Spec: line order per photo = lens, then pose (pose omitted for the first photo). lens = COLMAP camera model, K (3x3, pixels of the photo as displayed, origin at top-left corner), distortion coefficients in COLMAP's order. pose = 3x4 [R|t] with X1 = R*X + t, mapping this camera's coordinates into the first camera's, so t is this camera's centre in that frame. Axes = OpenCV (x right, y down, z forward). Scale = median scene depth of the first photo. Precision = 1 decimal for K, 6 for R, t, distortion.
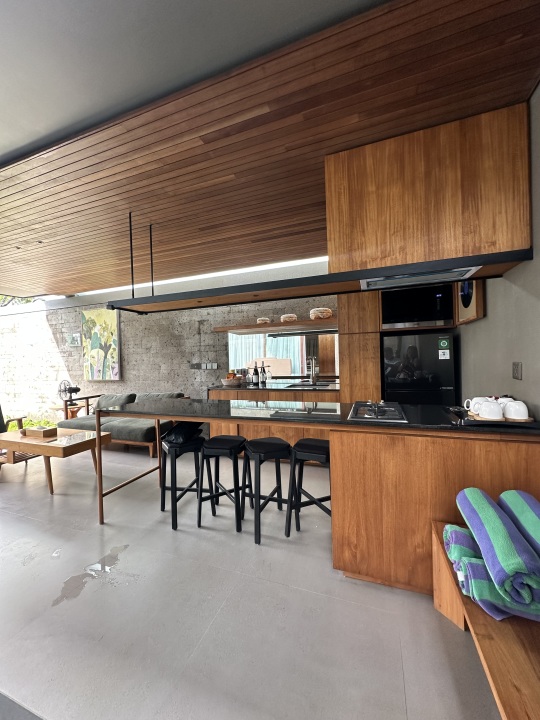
lens RADIAL K [[285.4, 0, 269.8], [0, 285.4, 359.8], [0, 0, 1]] dist [-0.003143, -0.000244]
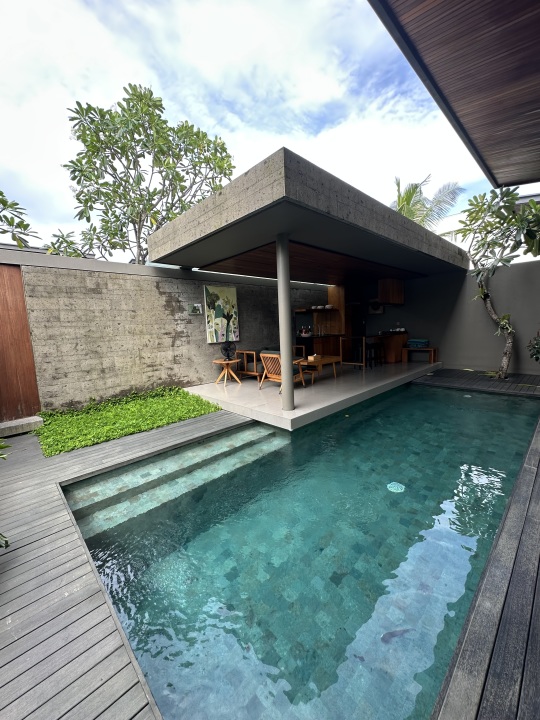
lens RADIAL K [[285.4, 0, 265.7], [0, 285.4, 358.1], [0, 0, 1]] dist [-0.003143, -0.000244]
pose [[0.453622, -0.092612, 0.886369, -2.180166], [0.035470, 0.995674, 0.085880, 0.052397], [-0.890488, -0.007517, 0.454945, 0.302891]]
